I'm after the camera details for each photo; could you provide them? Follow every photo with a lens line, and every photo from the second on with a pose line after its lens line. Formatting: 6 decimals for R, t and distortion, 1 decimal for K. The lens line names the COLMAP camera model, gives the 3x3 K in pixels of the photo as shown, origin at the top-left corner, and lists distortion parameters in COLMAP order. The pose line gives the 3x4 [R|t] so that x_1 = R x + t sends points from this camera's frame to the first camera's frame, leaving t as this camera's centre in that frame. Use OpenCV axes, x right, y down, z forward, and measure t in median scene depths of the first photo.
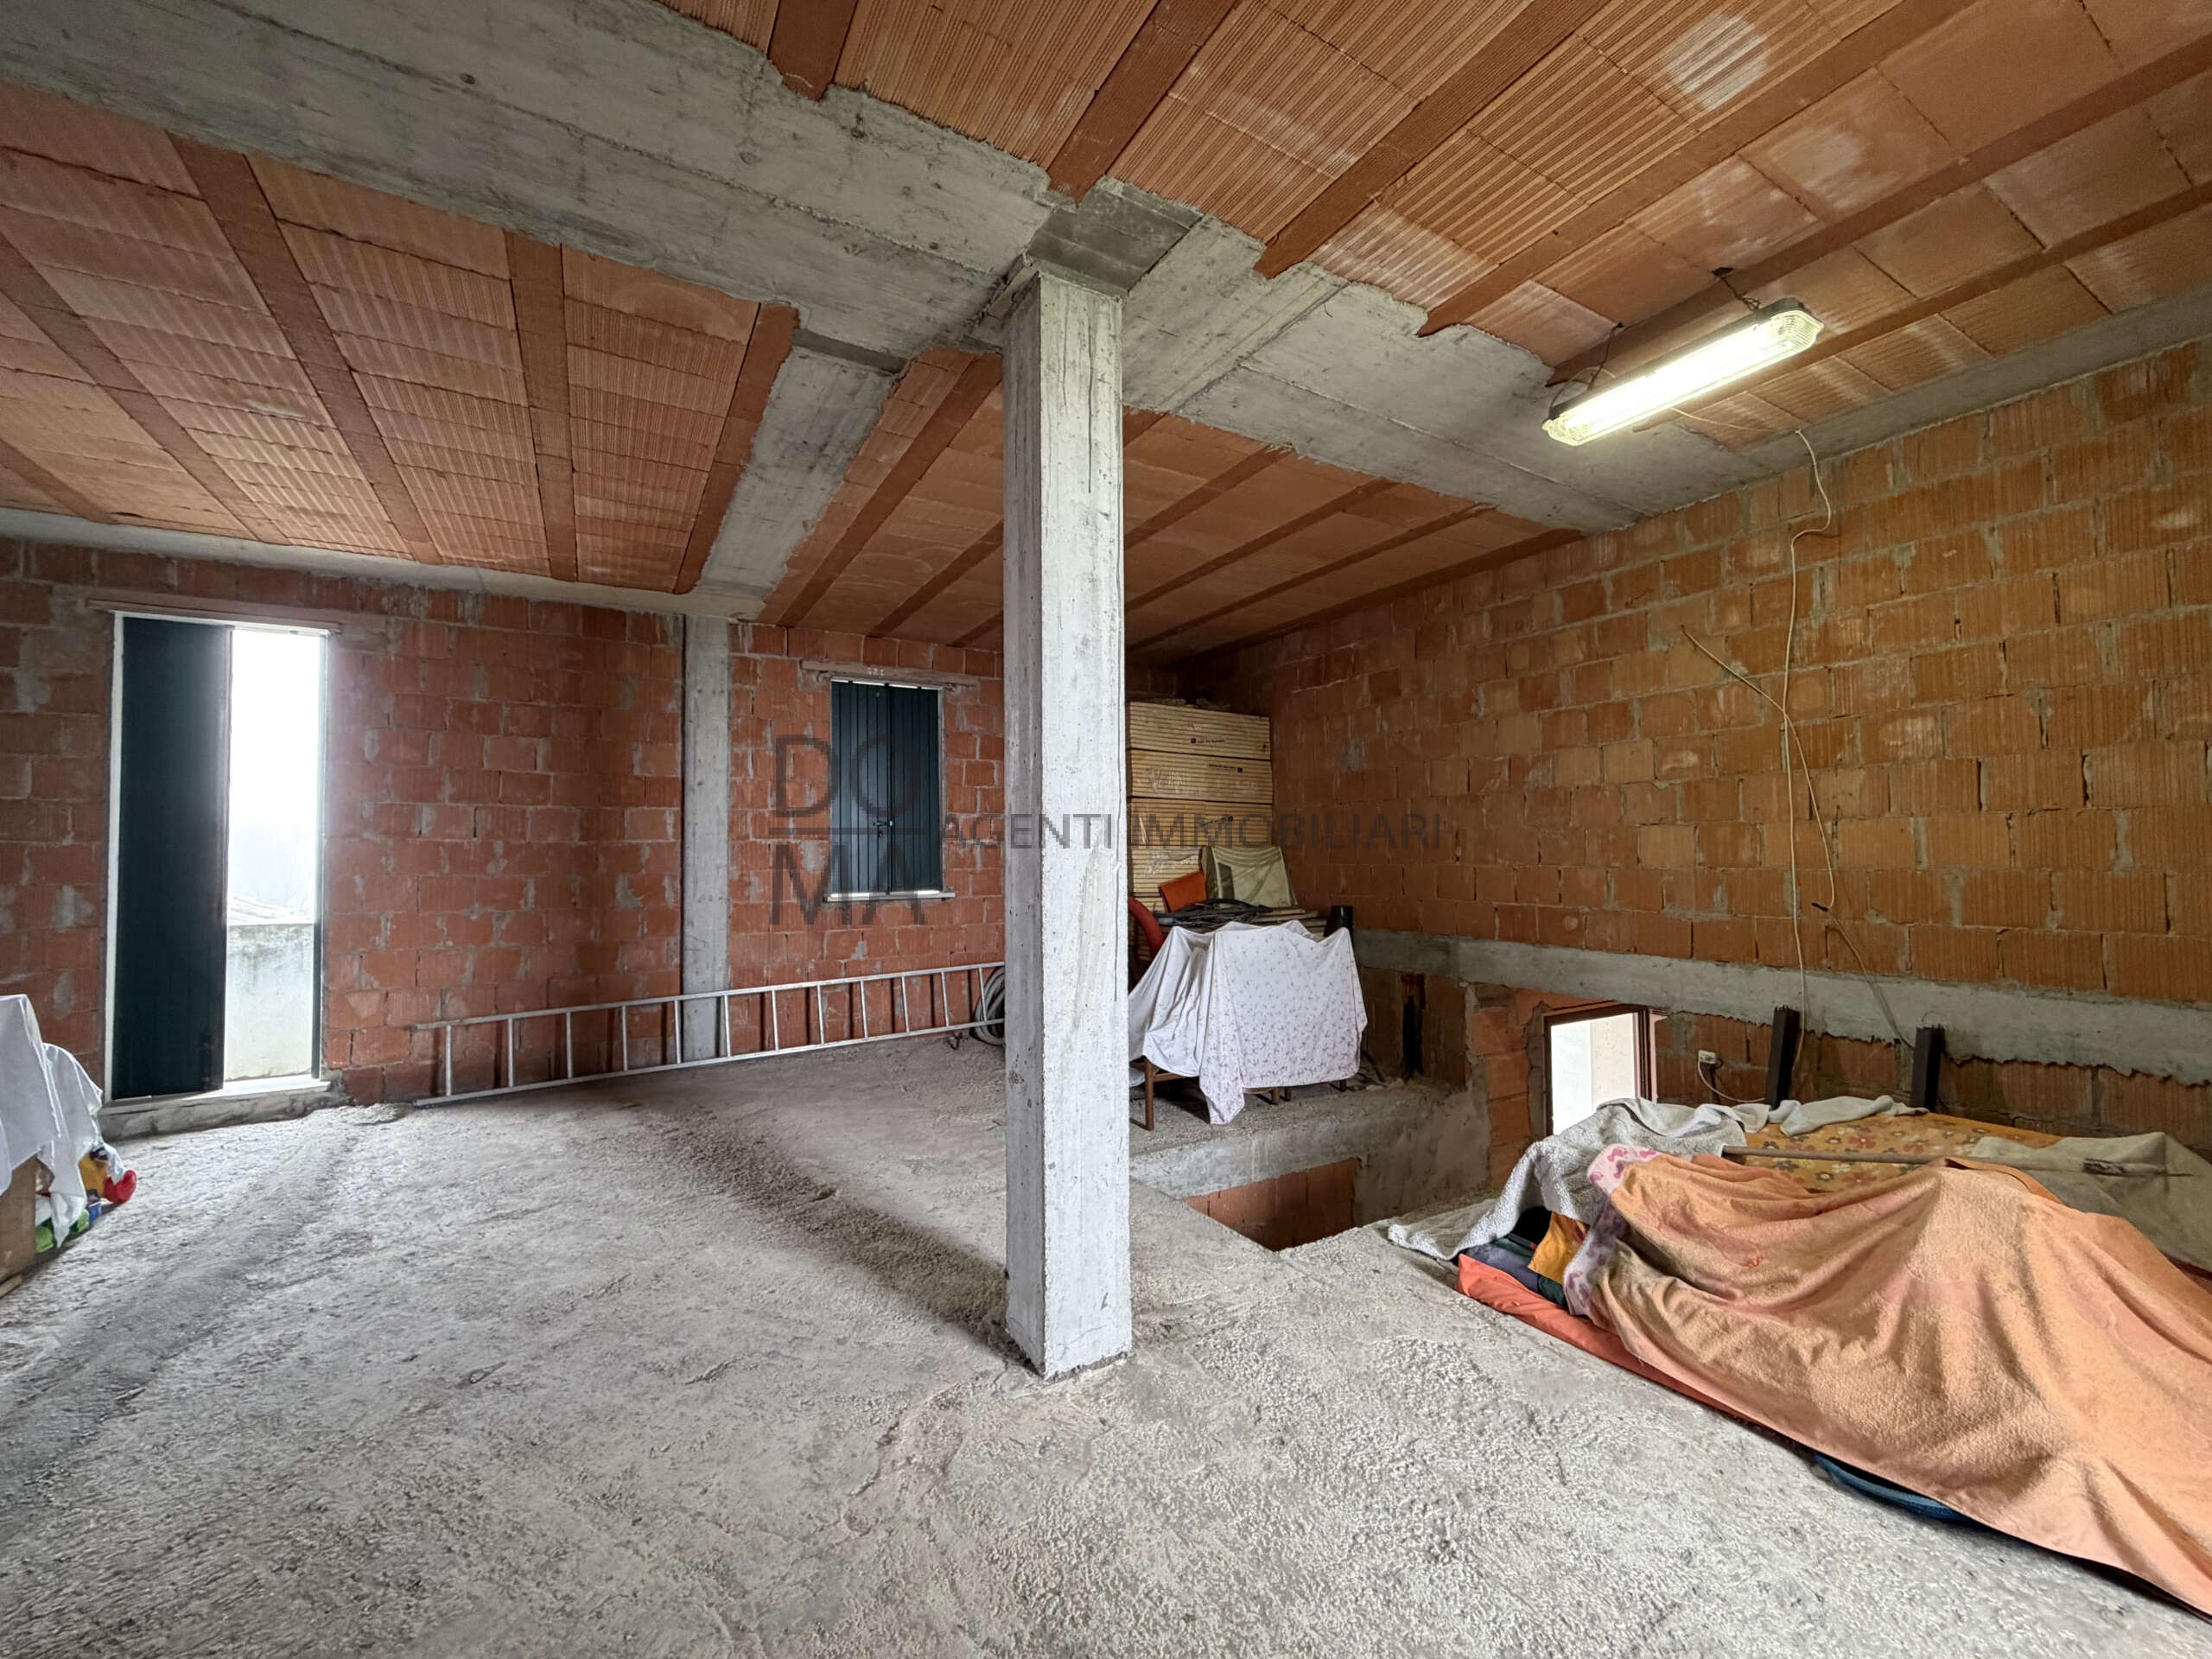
lens RADIAL K [[879.9, 0, 1099.2], [0, 879.9, 829.7], [0, 0, 1]] dist [-0.000150, 0.000189]
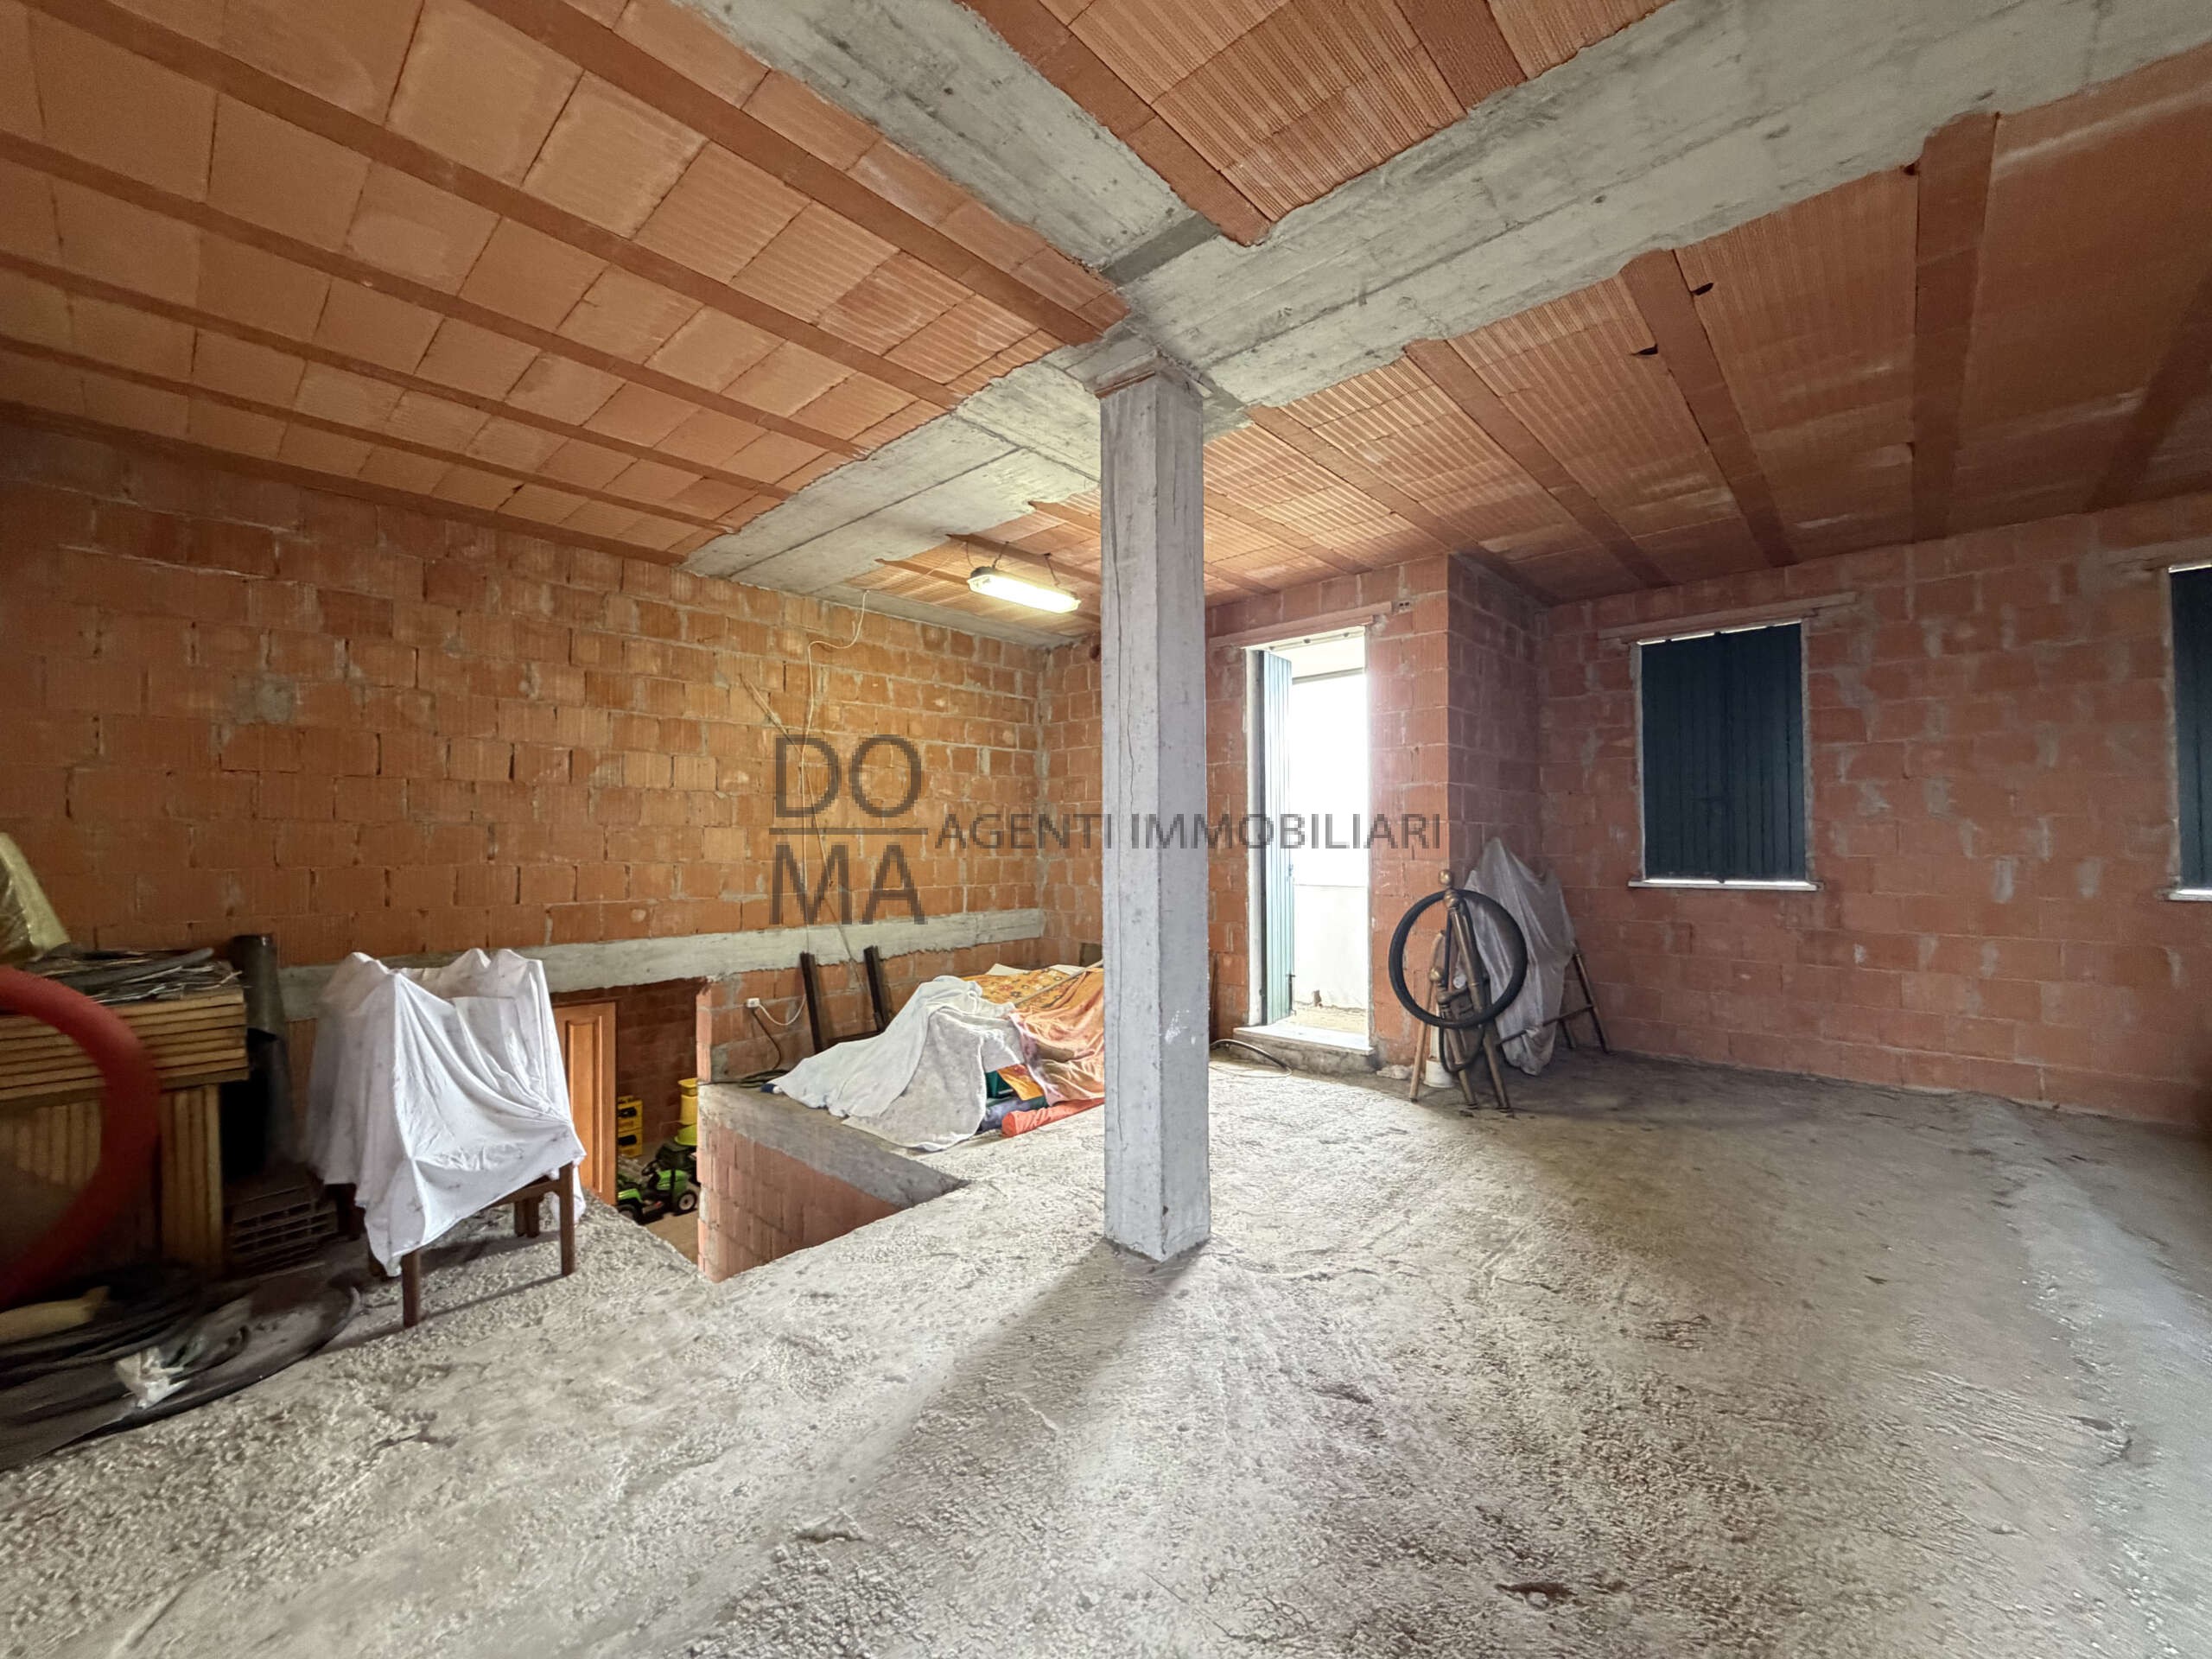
lens RADIAL K [[879.9, 0, 1099.2], [0, 879.9, 829.7], [0, 0, 1]] dist [-0.000150, 0.000189]
pose [[-0.299827, 0.028183, 0.953577, -0.778883], [-0.018036, 0.999217, -0.035203, 0.035384], [-0.953823, -0.027753, -0.299084, 0.946621]]
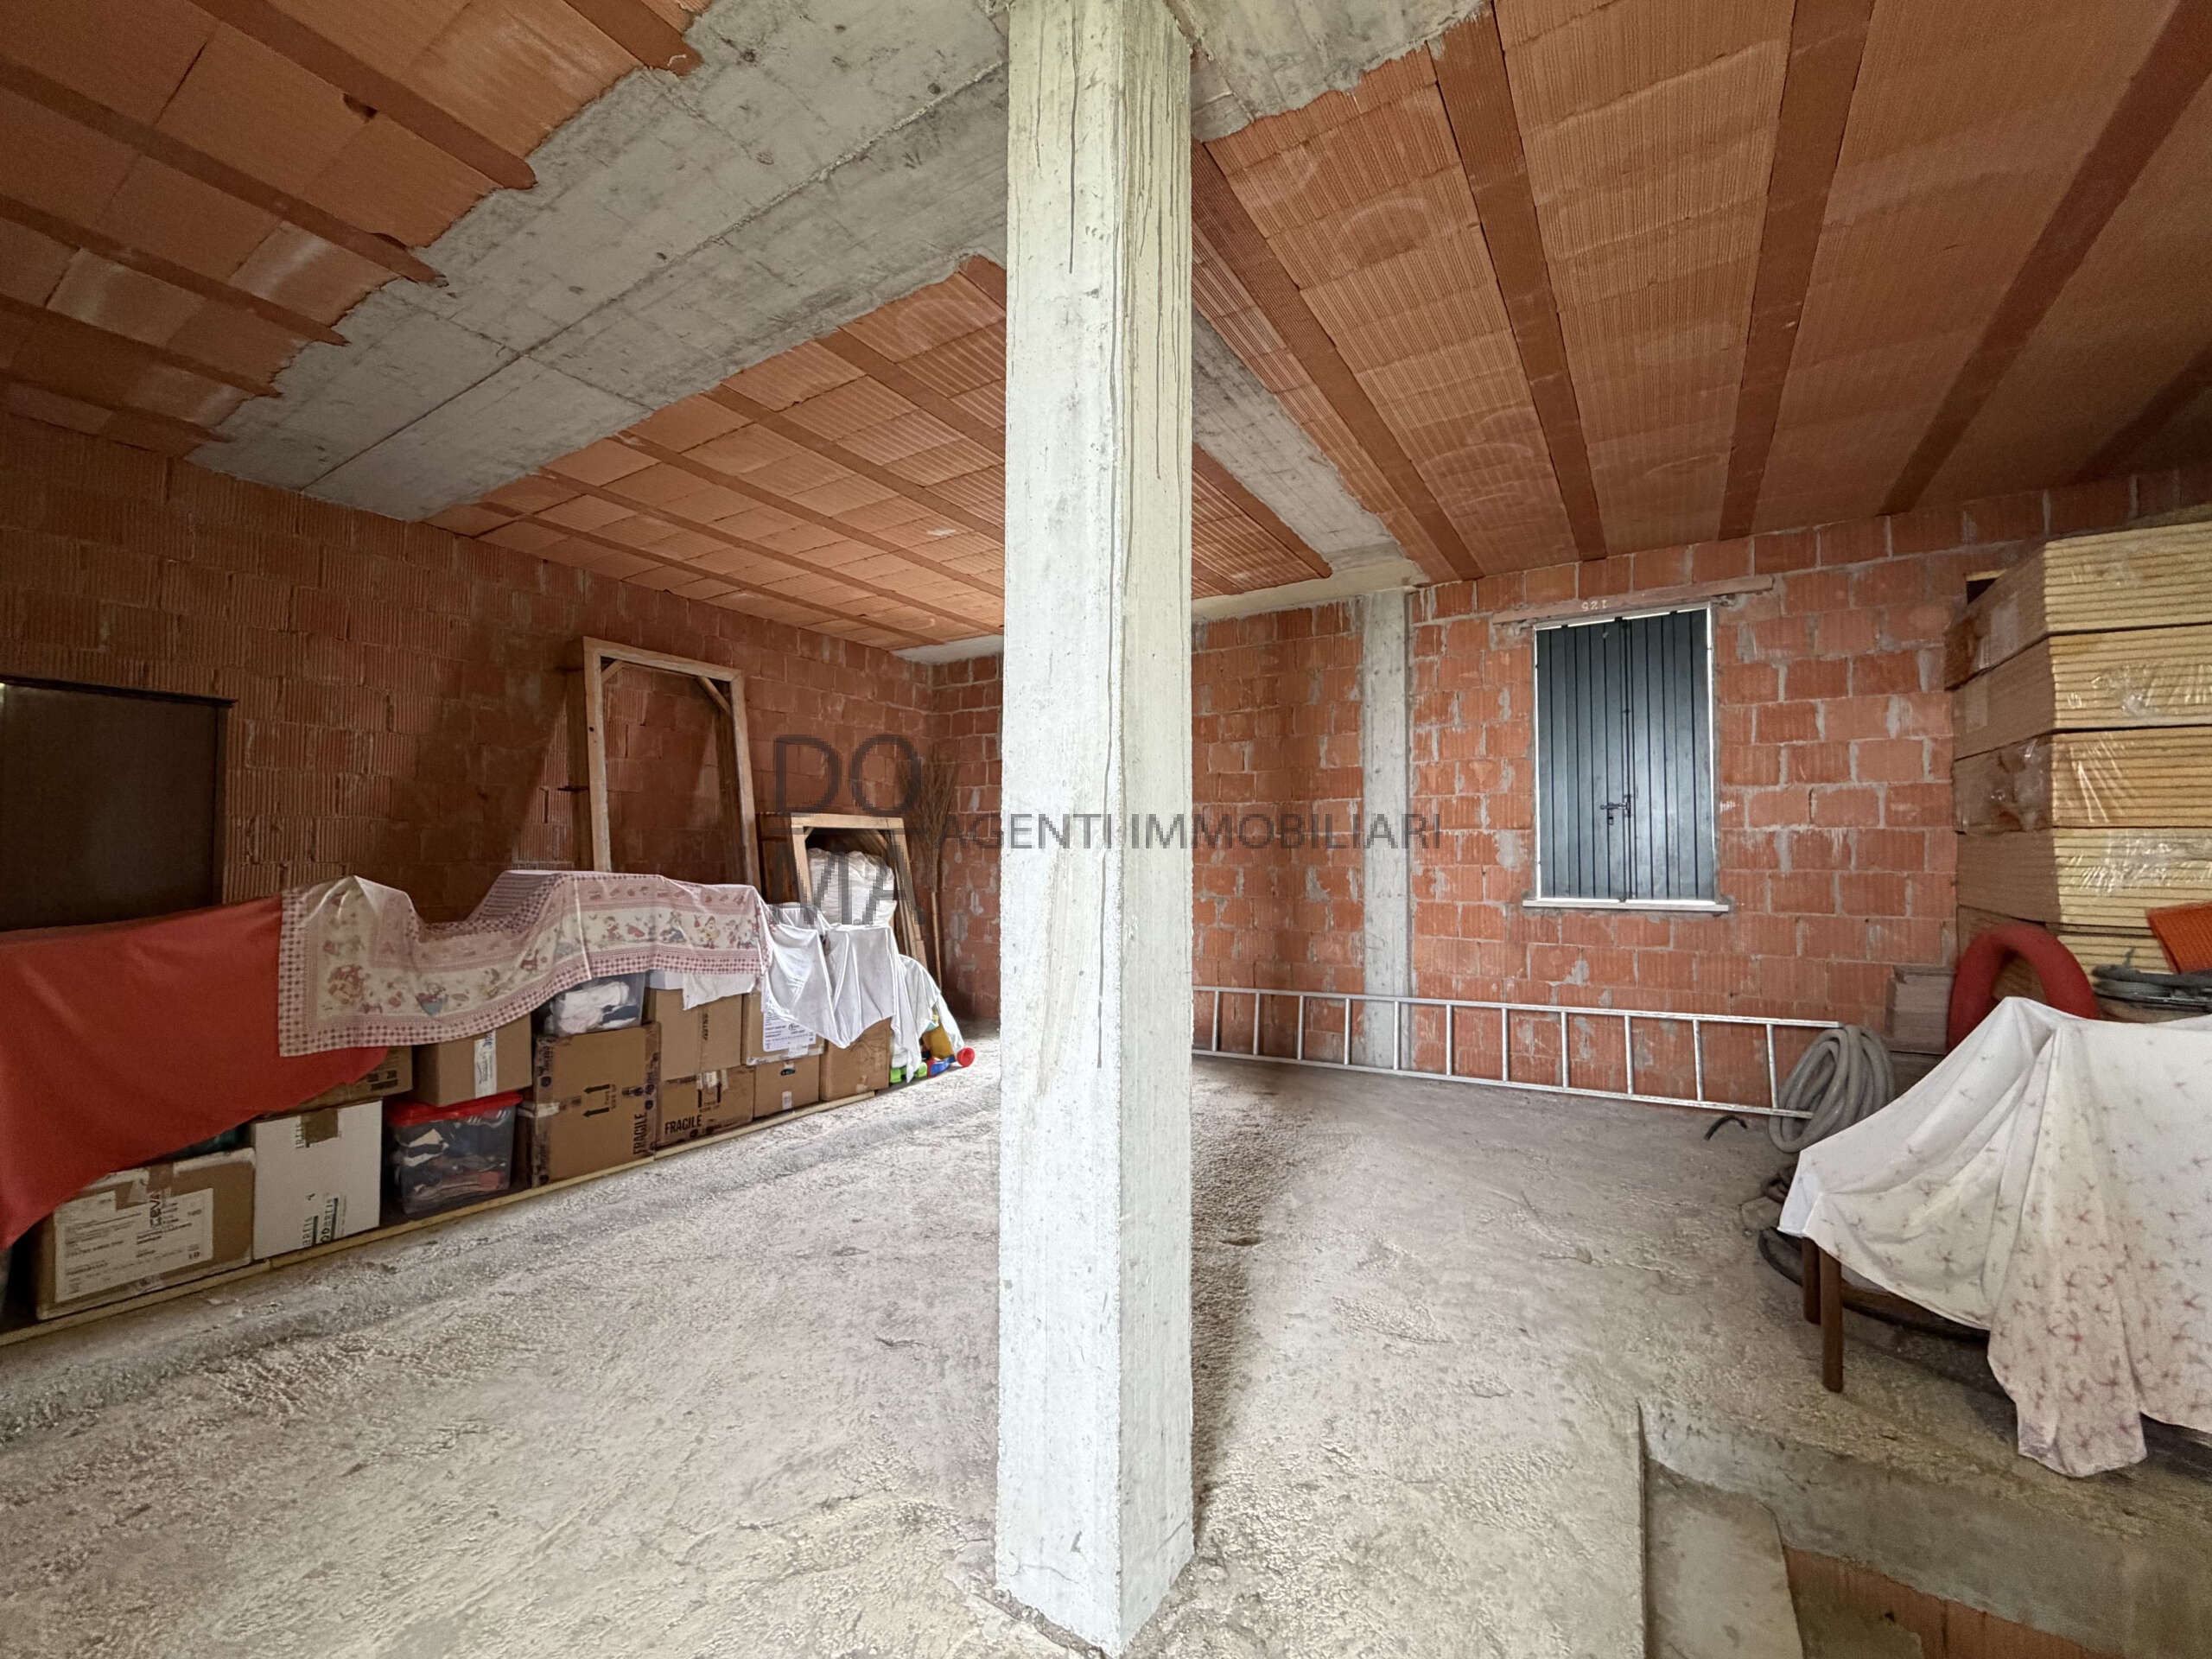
lens RADIAL K [[881.1, 0, 1097.8], [0, 881.1, 829.6], [0, 0, 1]] dist [-0.000249, 0.000316]
pose [[0.460458, -0.018261, -0.887493, 0.361603], [0.018114, 0.999773, -0.011174, 0.022098], [0.887497, -0.010931, 0.460685, 0.454892]]
